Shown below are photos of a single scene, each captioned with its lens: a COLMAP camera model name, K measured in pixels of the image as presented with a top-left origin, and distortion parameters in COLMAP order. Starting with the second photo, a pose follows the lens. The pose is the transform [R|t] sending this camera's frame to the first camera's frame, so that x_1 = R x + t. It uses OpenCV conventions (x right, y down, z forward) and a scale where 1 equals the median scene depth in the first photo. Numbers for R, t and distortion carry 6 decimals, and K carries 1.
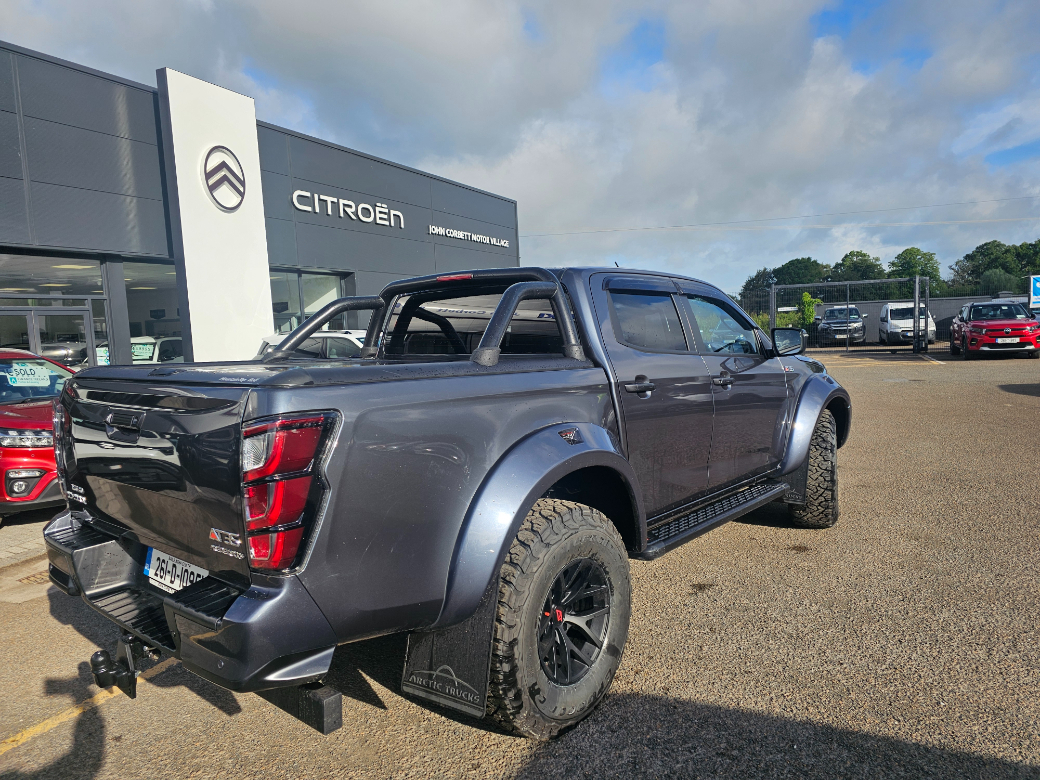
lens RADIAL K [[684.4, 0, 520.0], [0, 684.4, 390.0], [0, 0, 1]] dist [0.065129, -0.051326]
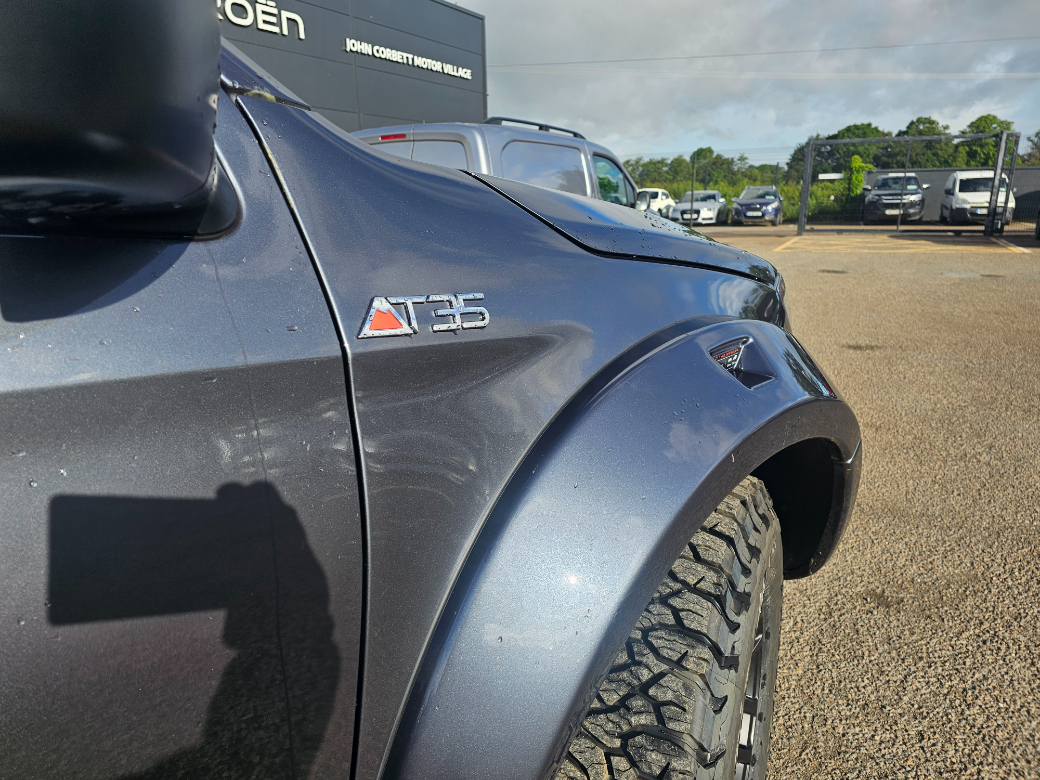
lens RADIAL K [[683.5, 0, 520.0], [0, 683.5, 390.0], [0, 0, 1]] dist [0.008375, 0.004865]
pose [[0.998134, 0.041853, -0.044471, 0.410241], [-0.032948, 0.982210, 0.184875, -0.040811], [0.051418, -0.183065, 0.981755, 0.849238]]
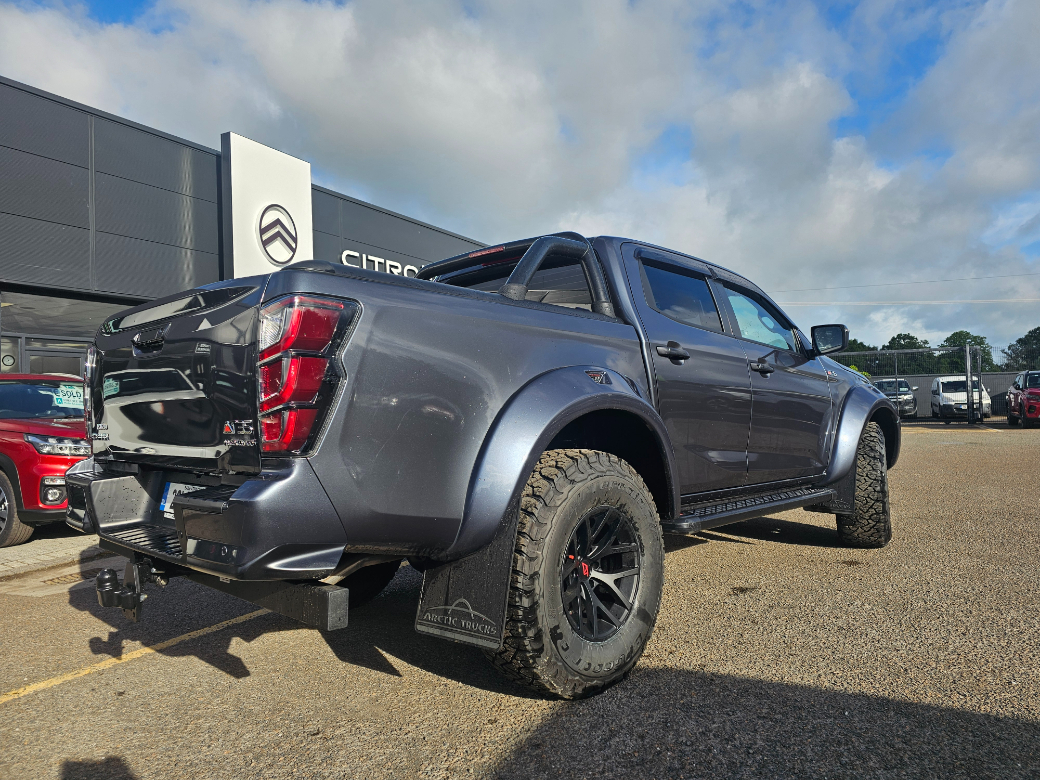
lens RADIAL K [[686.4, 0, 528.2], [0, 686.4, 387.7], [0, 0, 1]] dist [0.068572, -0.048701]
pose [[0.998759, 0.011826, -0.048382, 0.011512], [-0.017601, 0.992527, -0.120752, 0.105099], [0.046593, 0.121454, 0.991503, 0.016346]]
